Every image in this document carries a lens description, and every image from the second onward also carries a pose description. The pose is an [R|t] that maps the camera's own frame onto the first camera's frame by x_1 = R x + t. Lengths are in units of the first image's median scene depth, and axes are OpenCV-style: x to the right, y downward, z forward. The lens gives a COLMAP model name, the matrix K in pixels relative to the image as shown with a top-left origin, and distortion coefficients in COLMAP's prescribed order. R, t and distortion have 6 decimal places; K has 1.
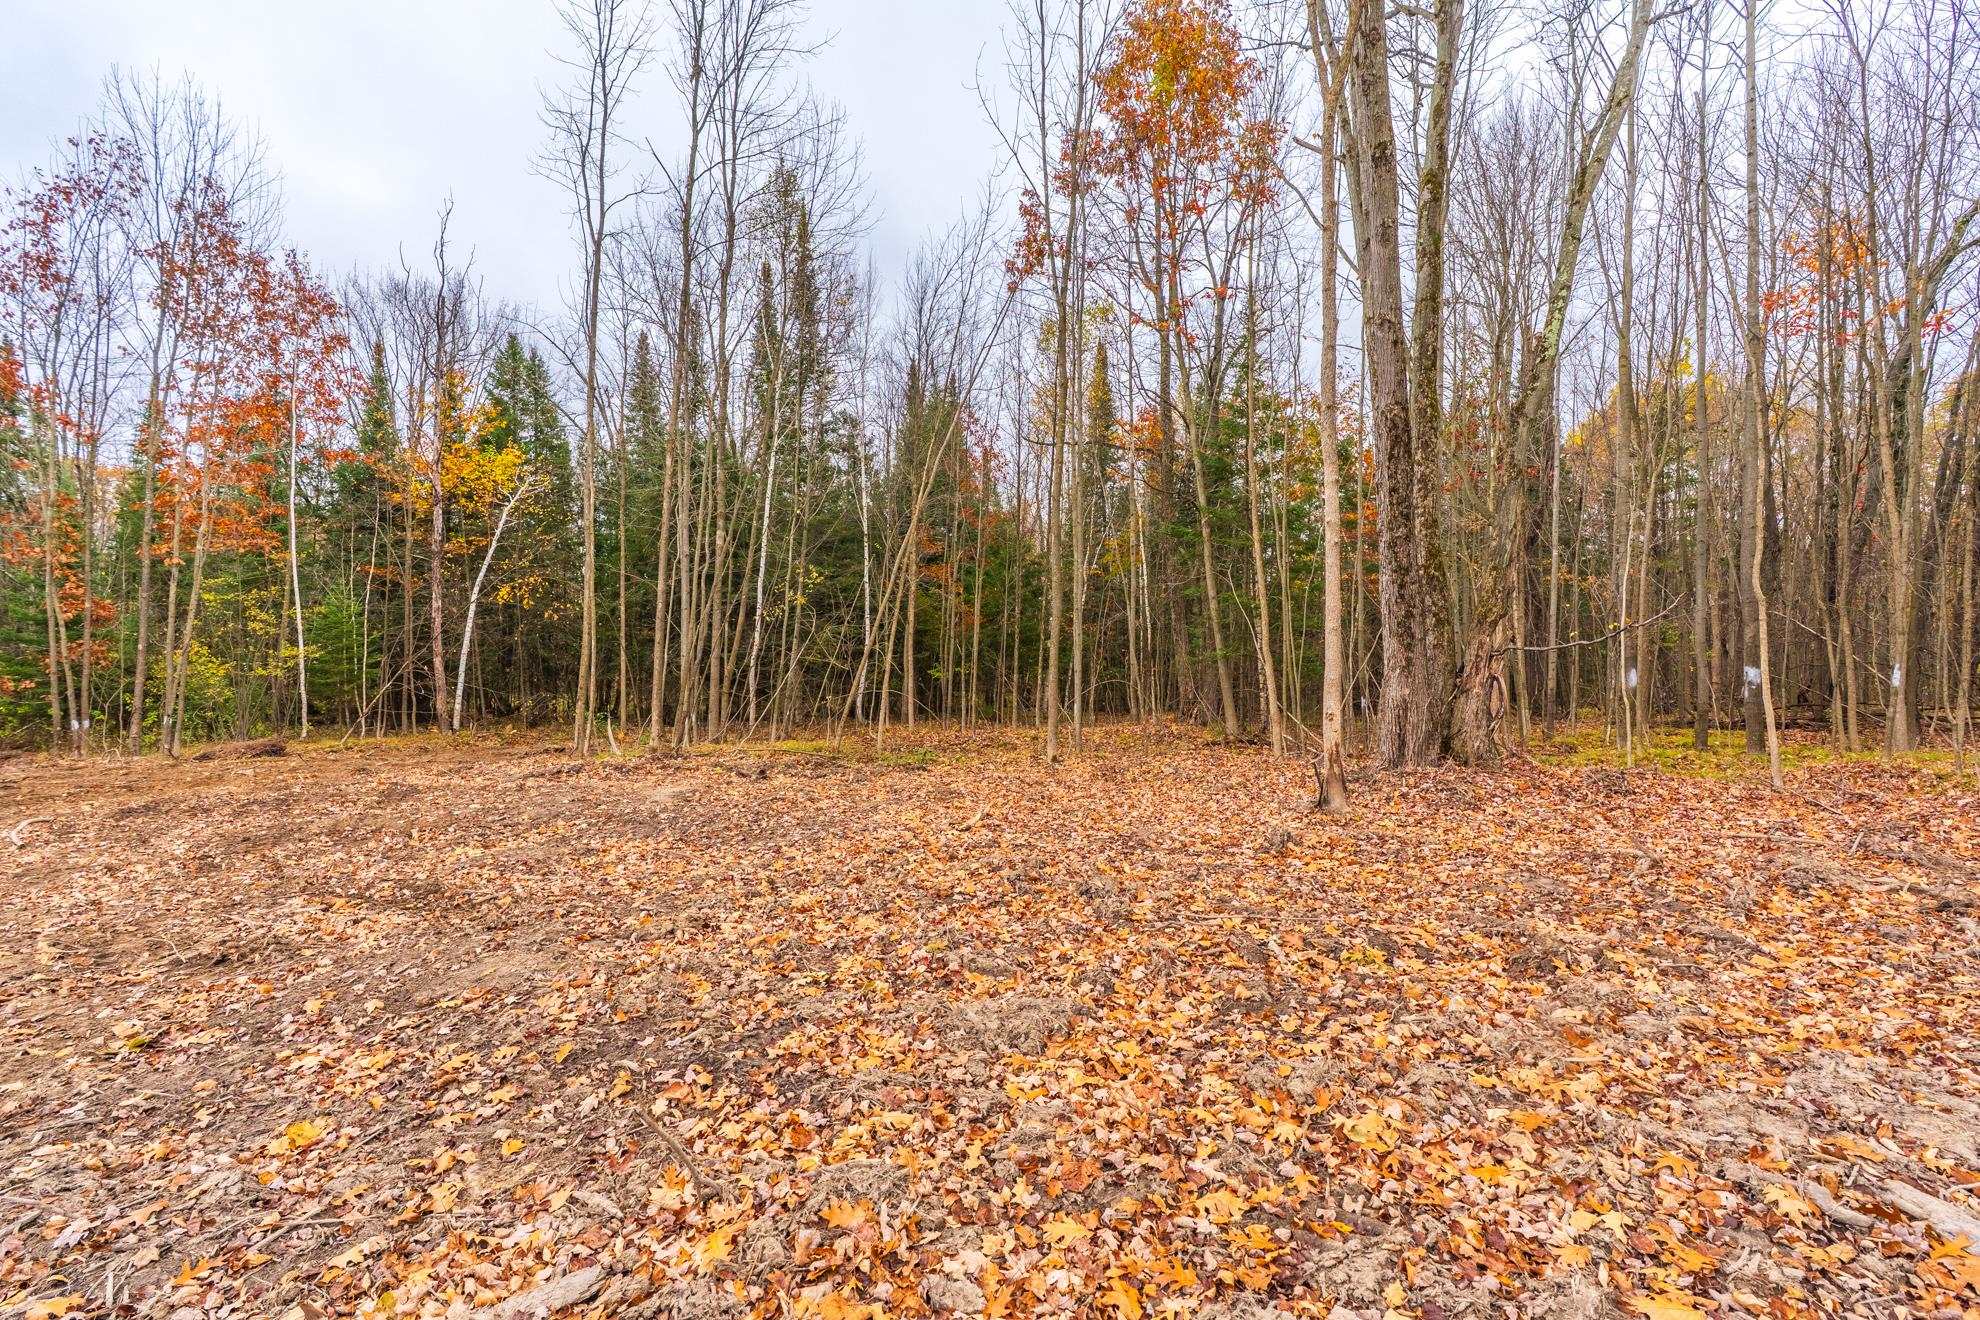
lens RADIAL K [[905.3, 0, 985.2], [0, 905.3, 660.3], [0, 0, 1]] dist [-0.012606, -0.000454]
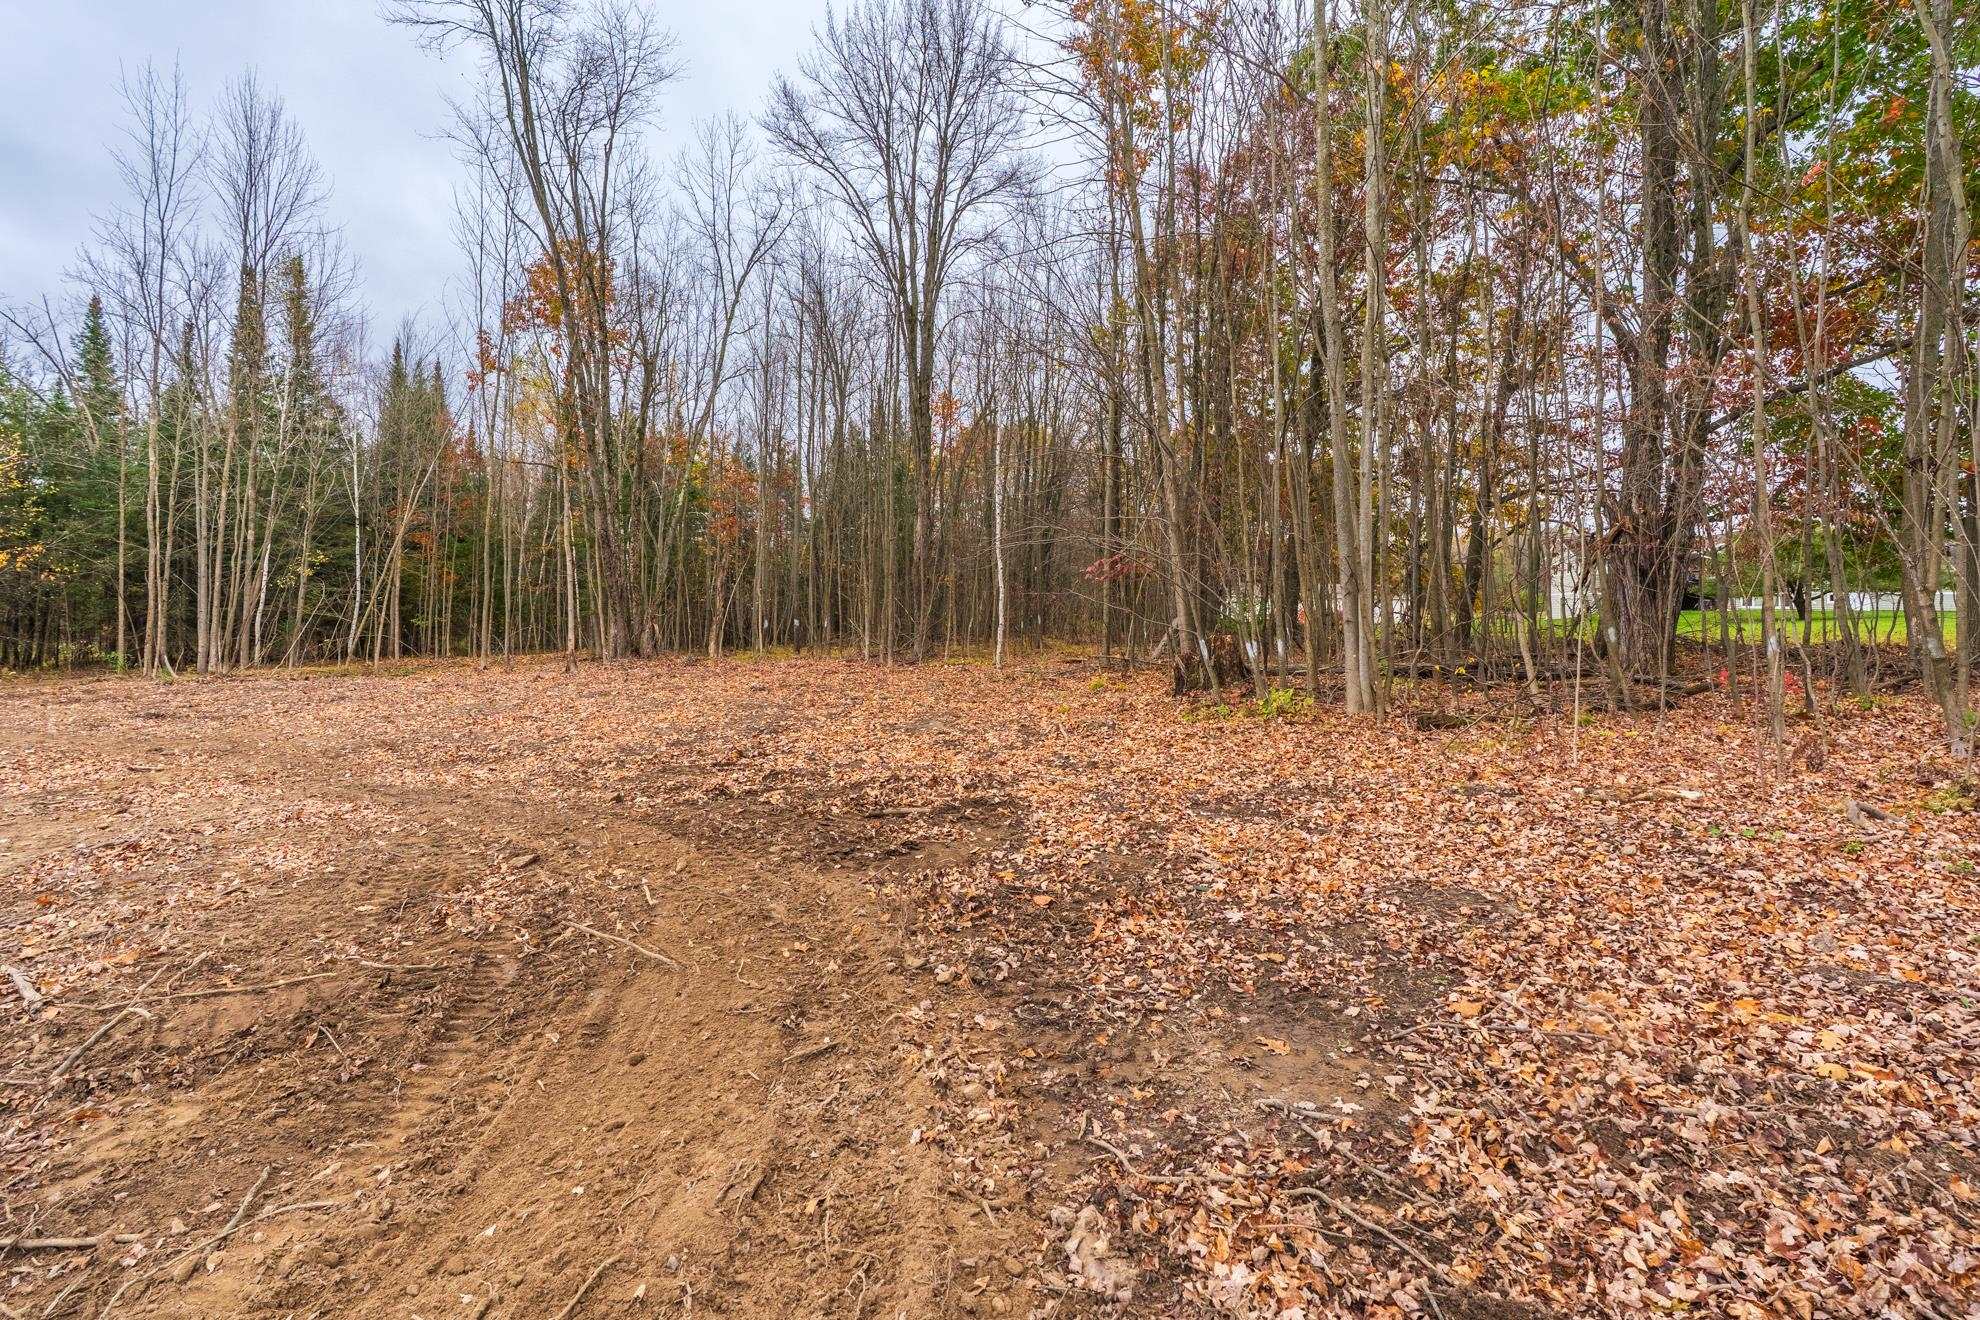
lens RADIAL K [[905.3, 0, 959.6], [0, 905.3, 602.5], [0, 0, 1]] dist [-0.012606, -0.000454]
pose [[0.885618, -0.000865, 0.464414, 0.044063], [0.000535, 1.000000, 0.000842, -0.018653], [-0.464414, -0.000497, 0.885618, -0.668797]]
